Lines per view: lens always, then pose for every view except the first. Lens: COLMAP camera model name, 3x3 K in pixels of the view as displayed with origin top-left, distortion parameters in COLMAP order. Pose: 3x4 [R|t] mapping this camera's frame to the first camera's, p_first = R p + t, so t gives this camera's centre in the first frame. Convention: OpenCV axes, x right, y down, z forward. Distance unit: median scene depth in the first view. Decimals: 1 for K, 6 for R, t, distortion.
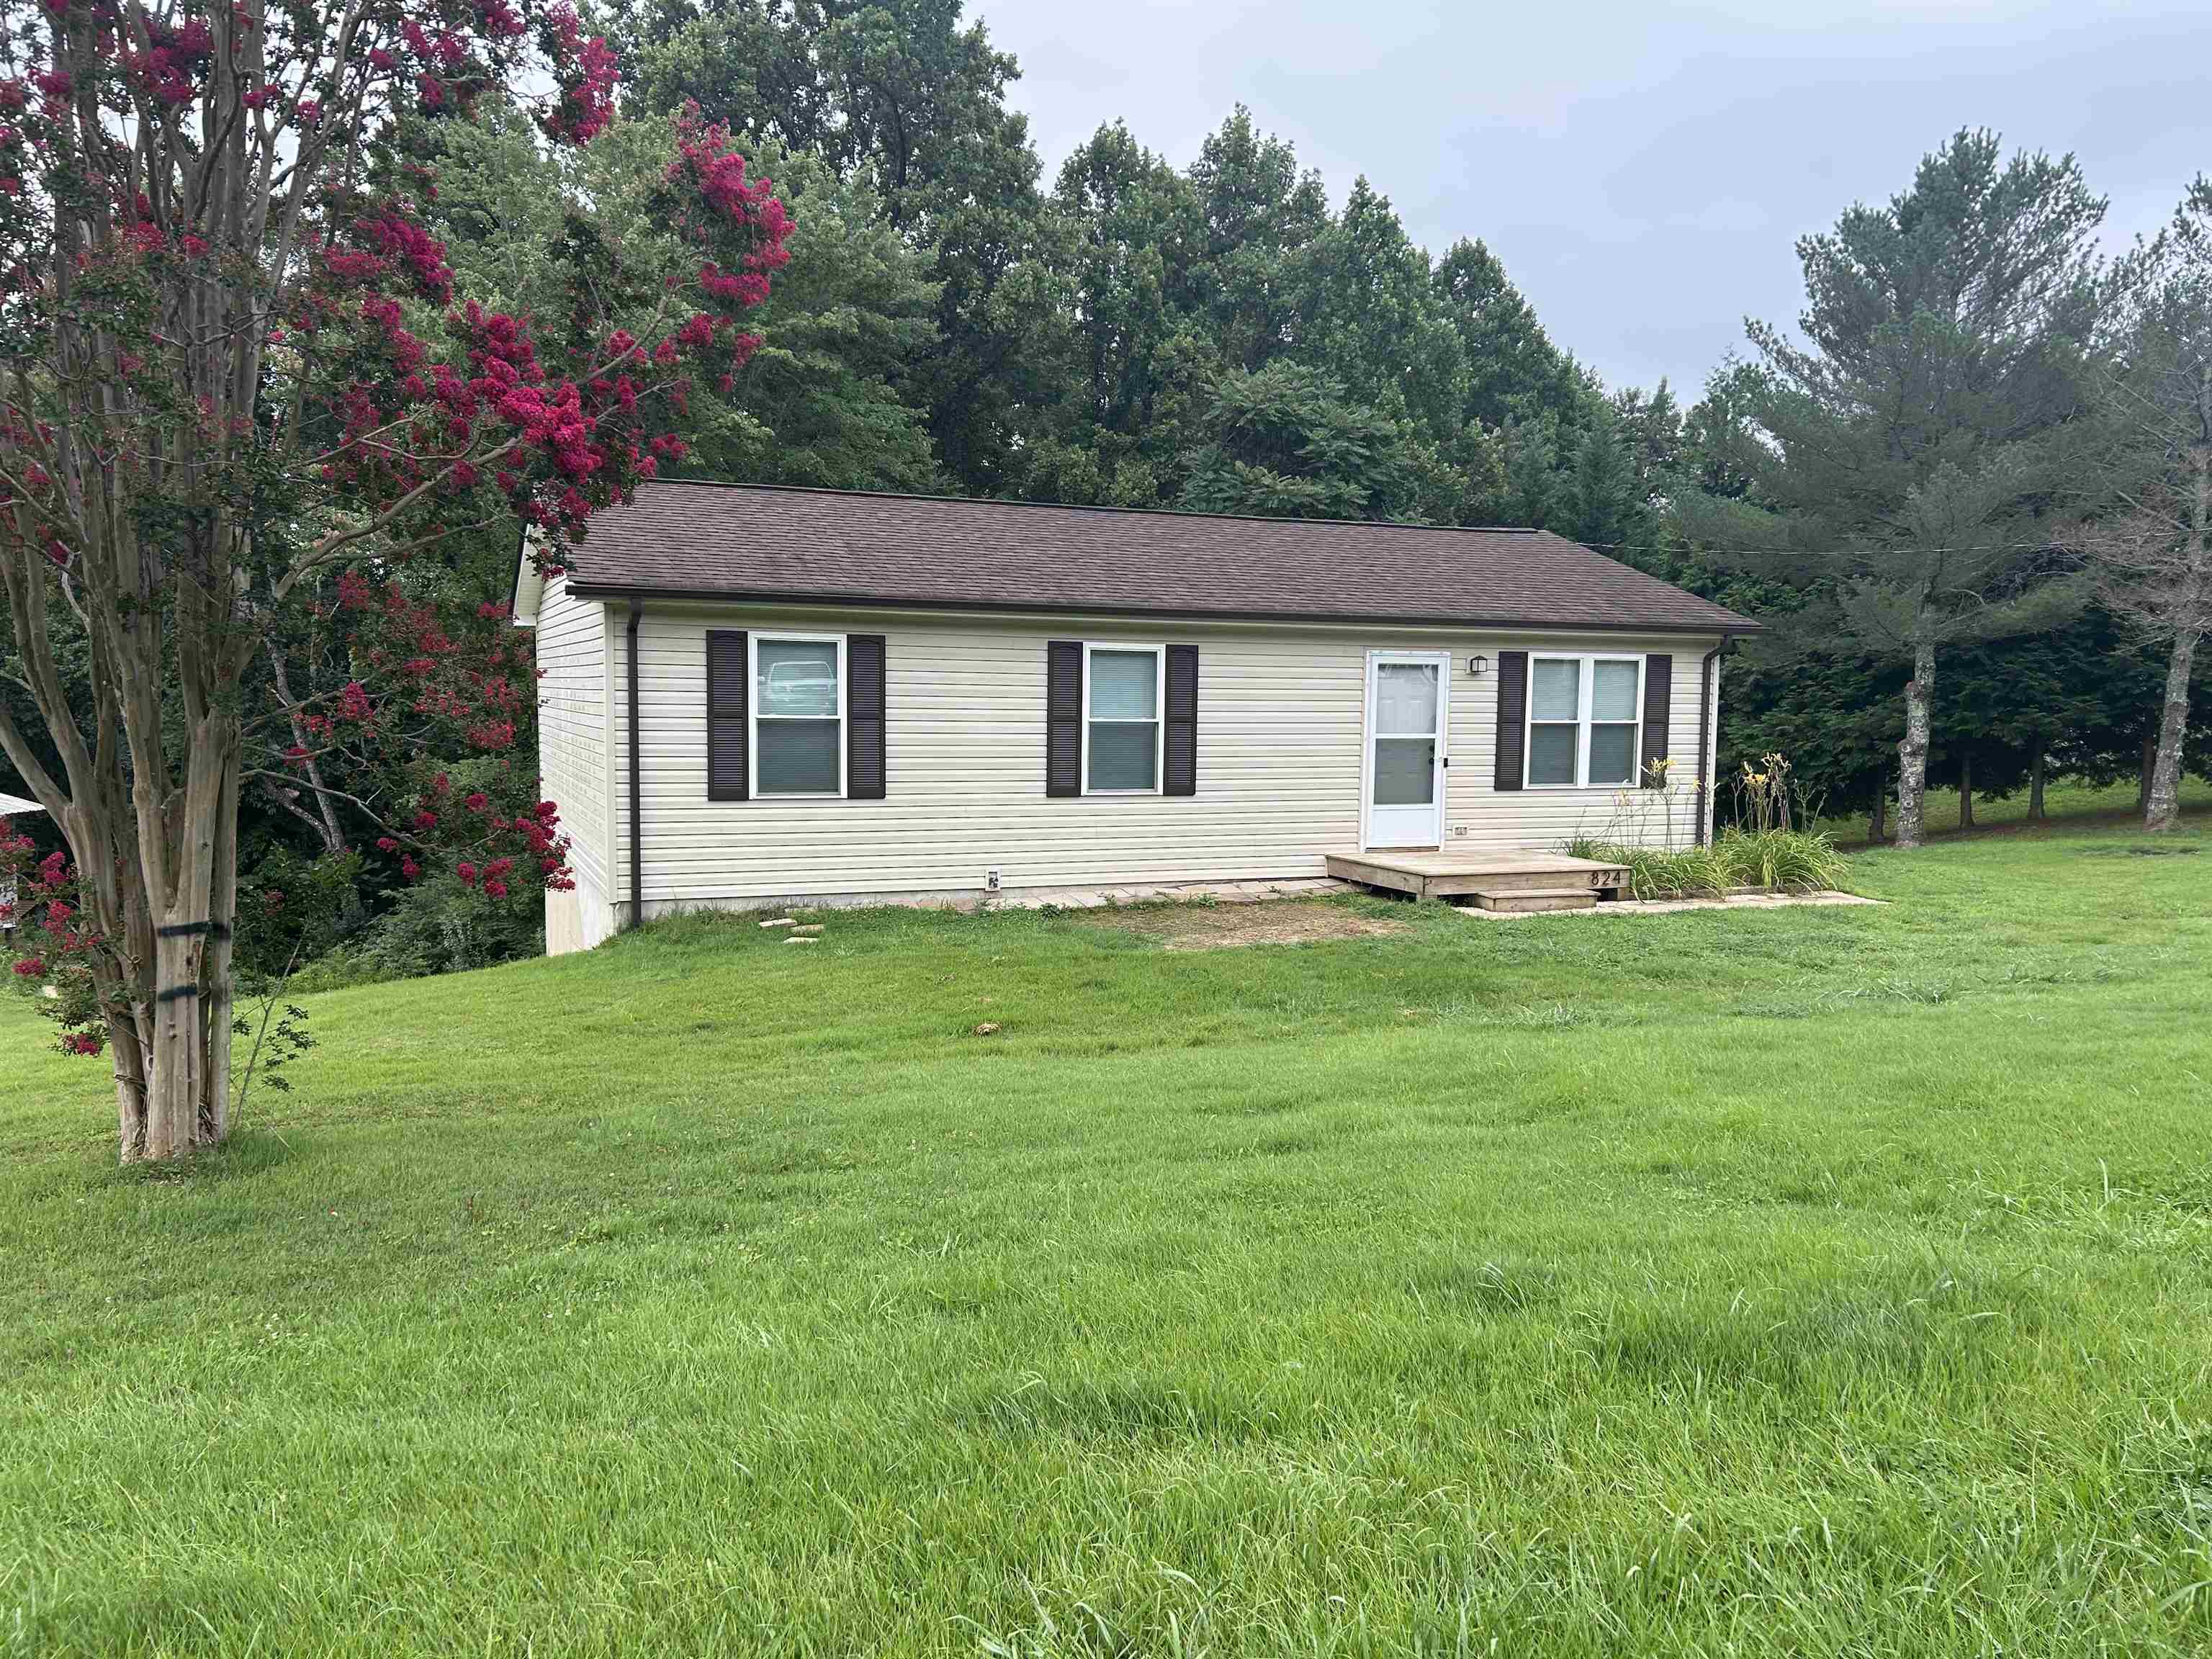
lens RADIAL K [[1643.3, 0, 1108.6], [0, 1643.3, 842.5], [0, 0, 1]] dist [0.086373, -0.166134]
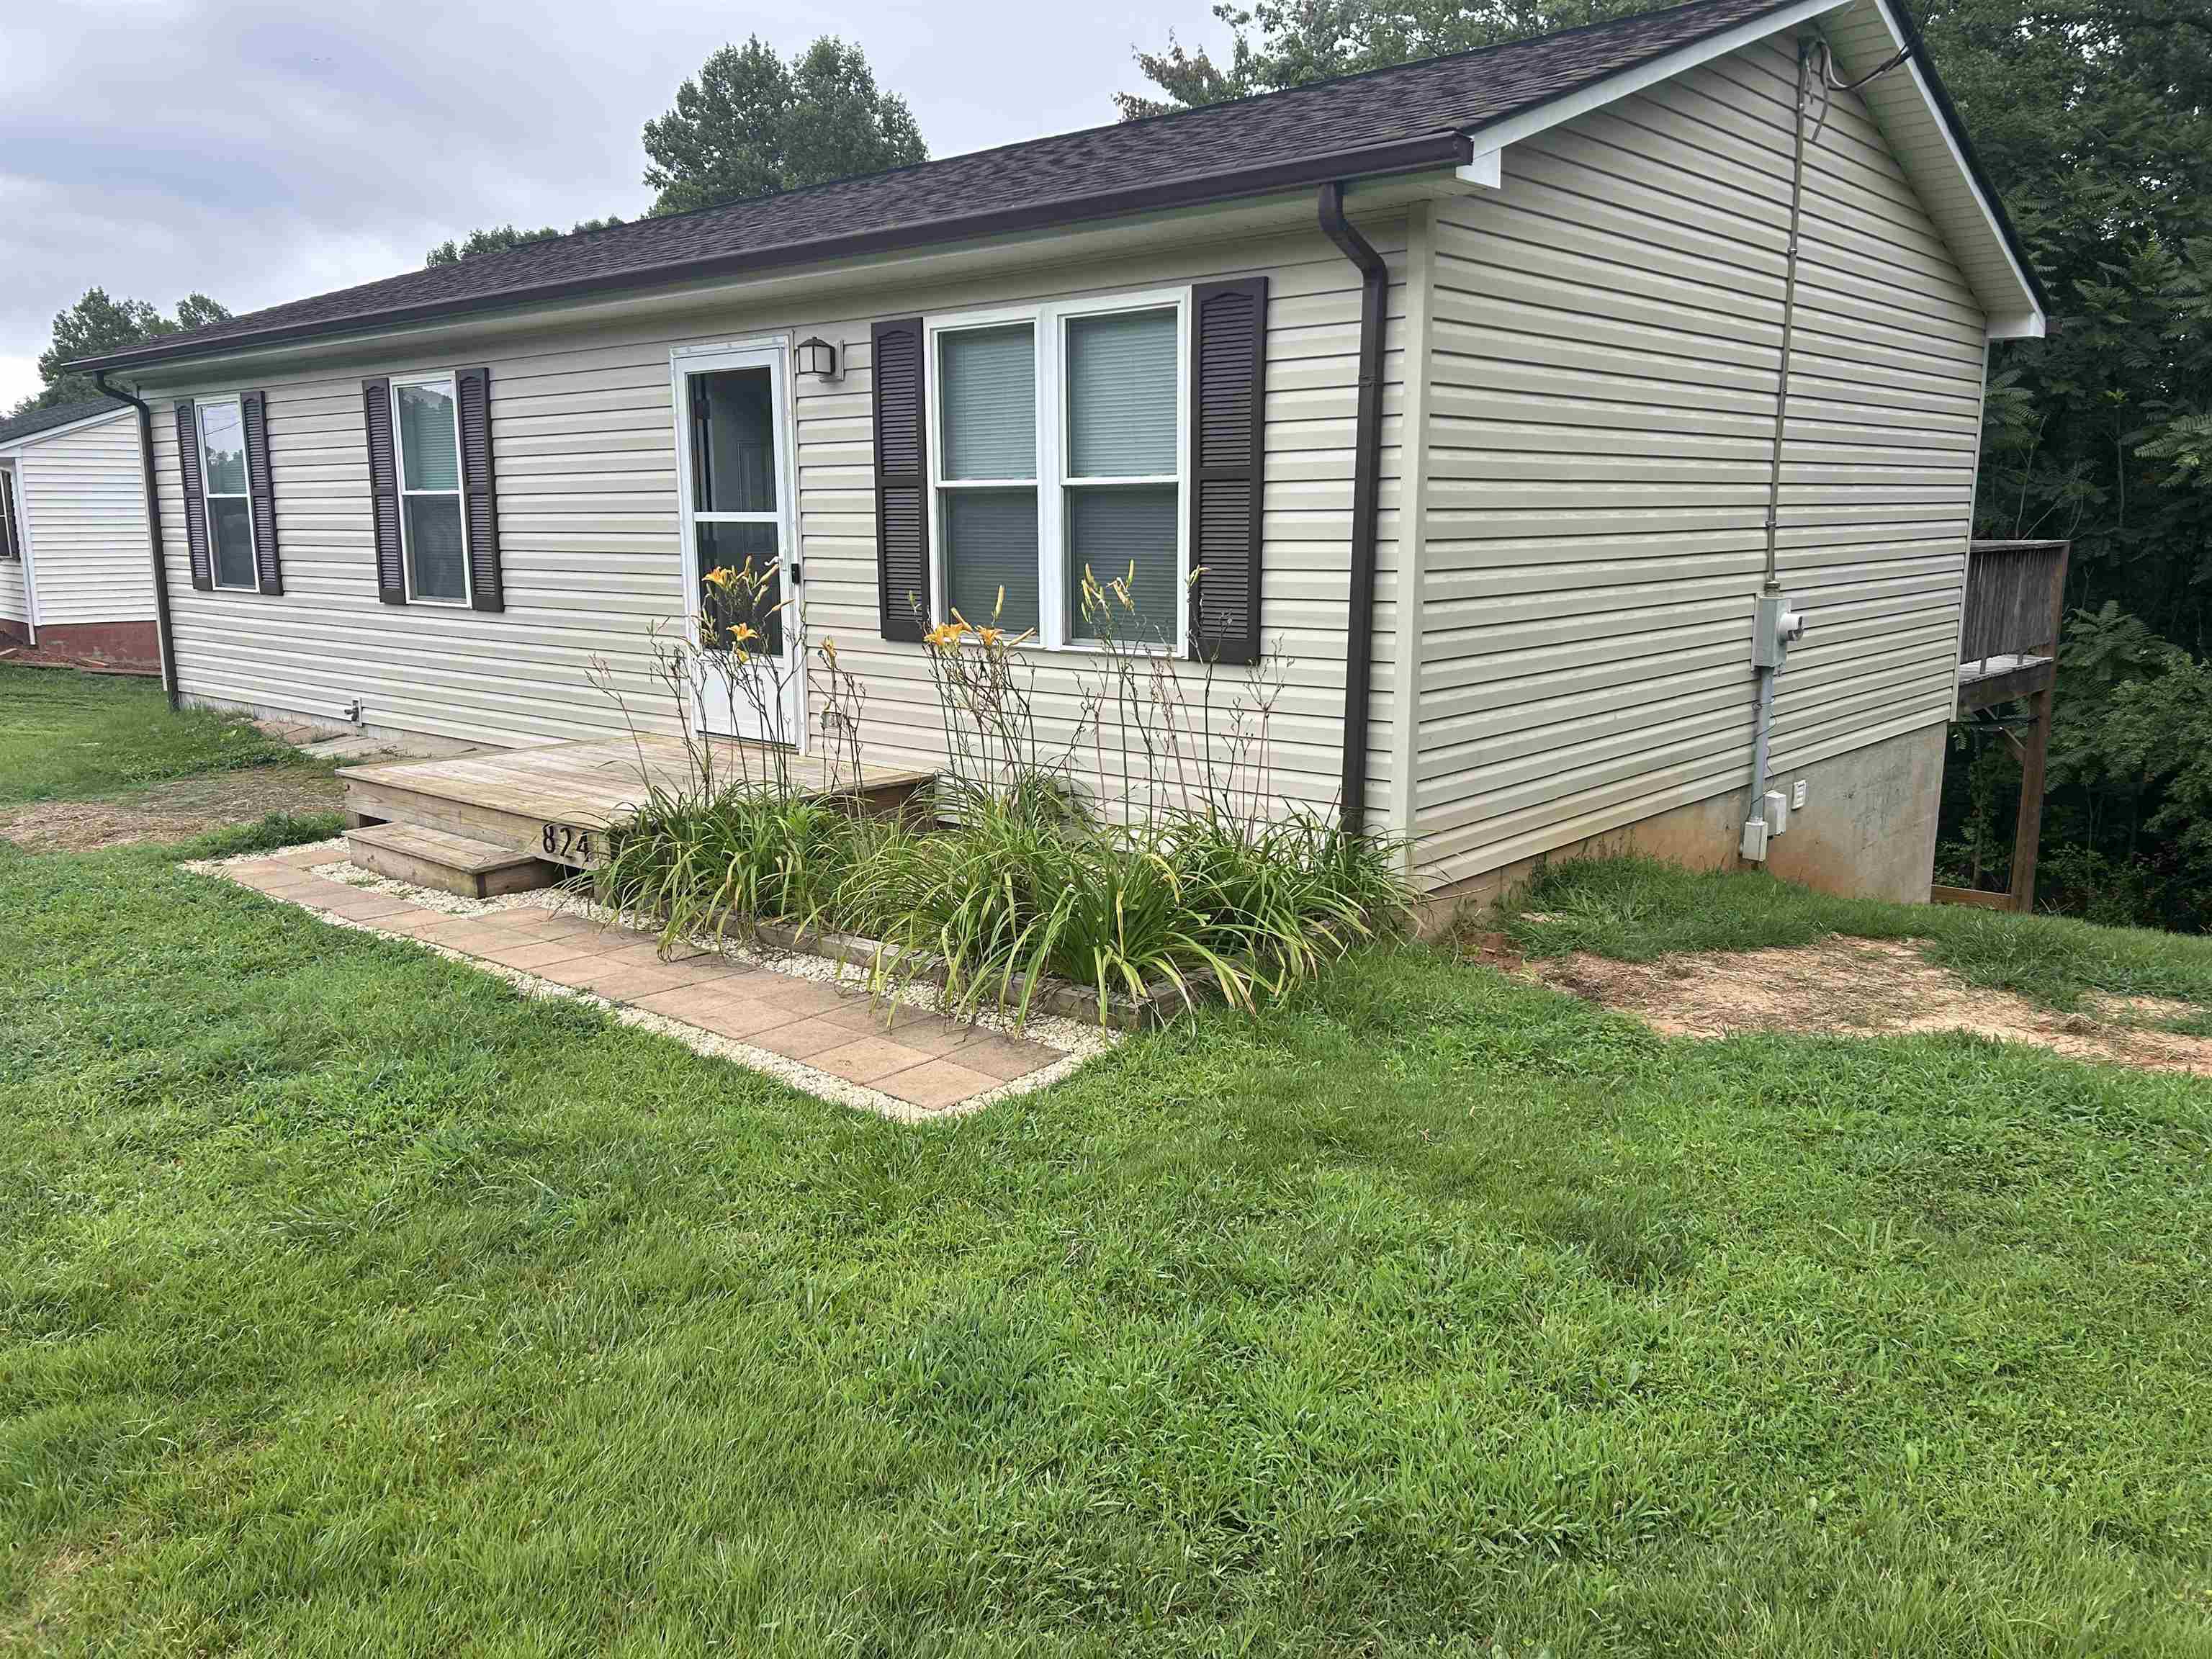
lens RADIAL K [[1664.0, 0, 1102.5], [0, 1664.0, 832.5], [0, 0, 1]] dist [0.022022, -0.000309]
pose [[0.437988, 0.153162, -0.885837, 0.679856], [-0.074304, 0.988176, 0.134118, -0.045320], [0.895905, 0.007080, 0.444190, 0.855935]]
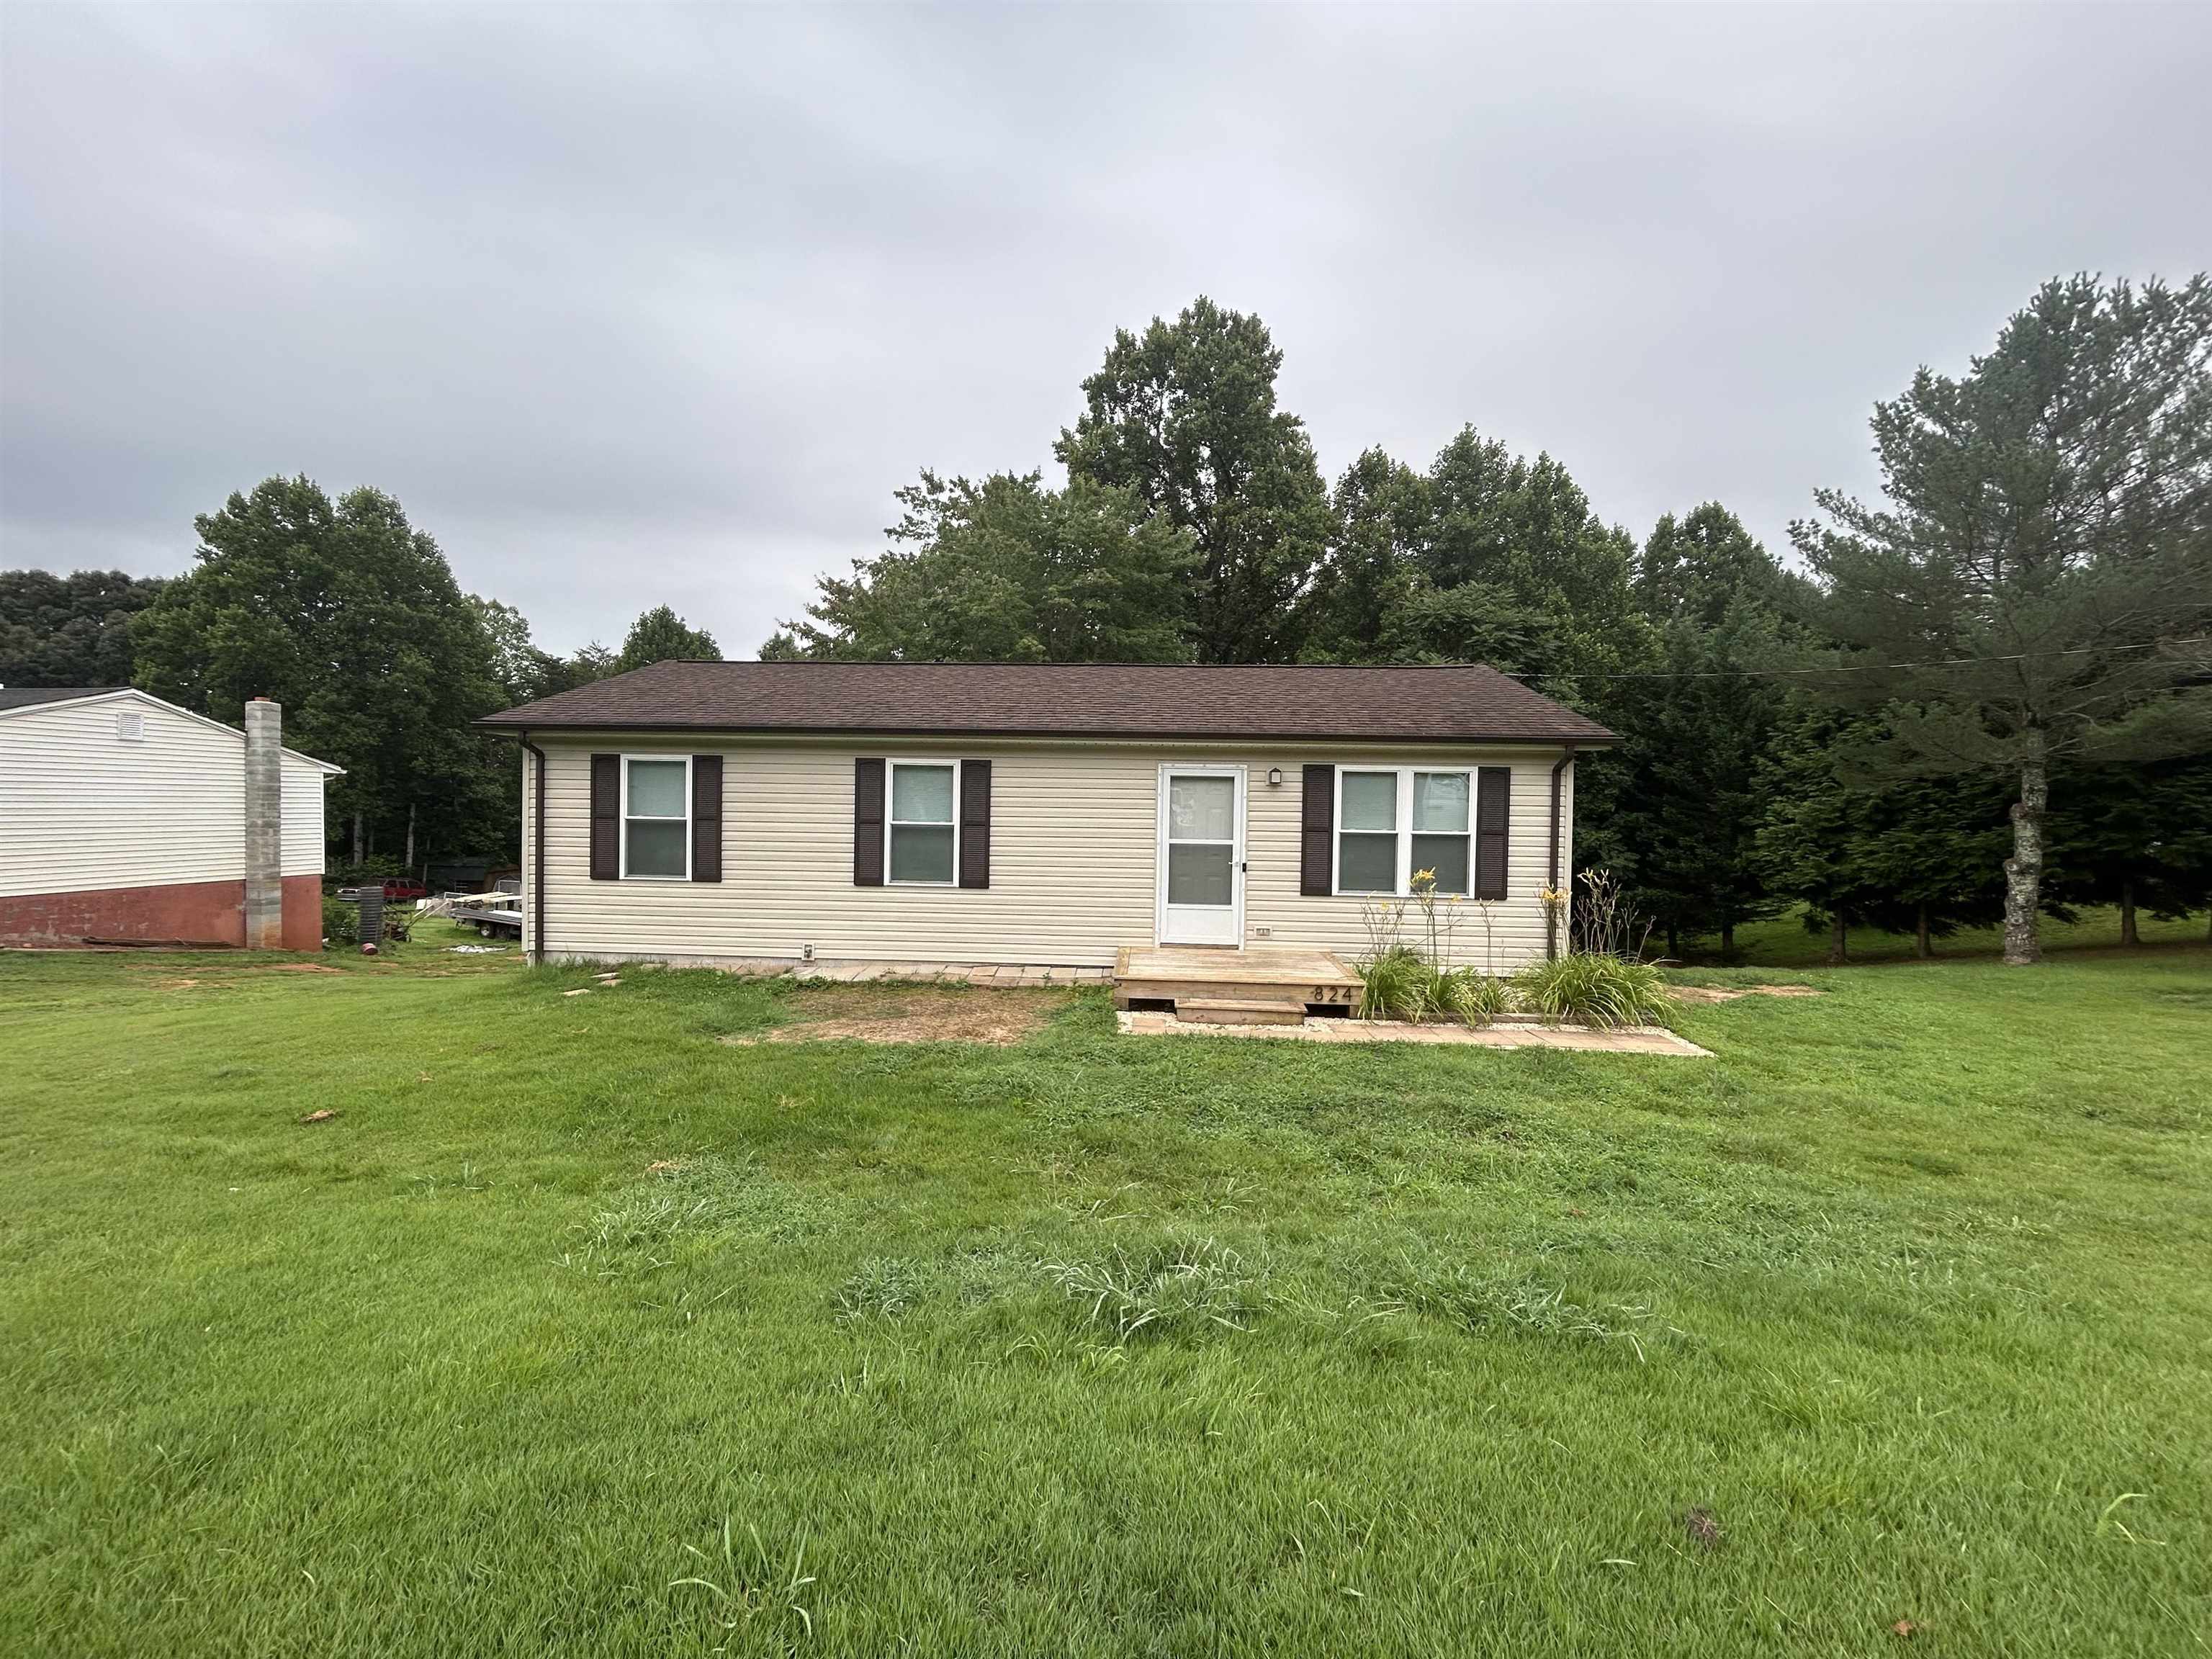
lens RADIAL K [[892.3, 0, 1109.3], [0, 892.3, 825.0], [0, 0, 1]] dist [0.011605, -0.010940]
pose [[0.899497, 0.010275, -0.436806, 0.375125], [-0.045578, 0.996476, -0.070417, -0.030780], [0.434543, 0.083249, 0.896795, 0.433925]]
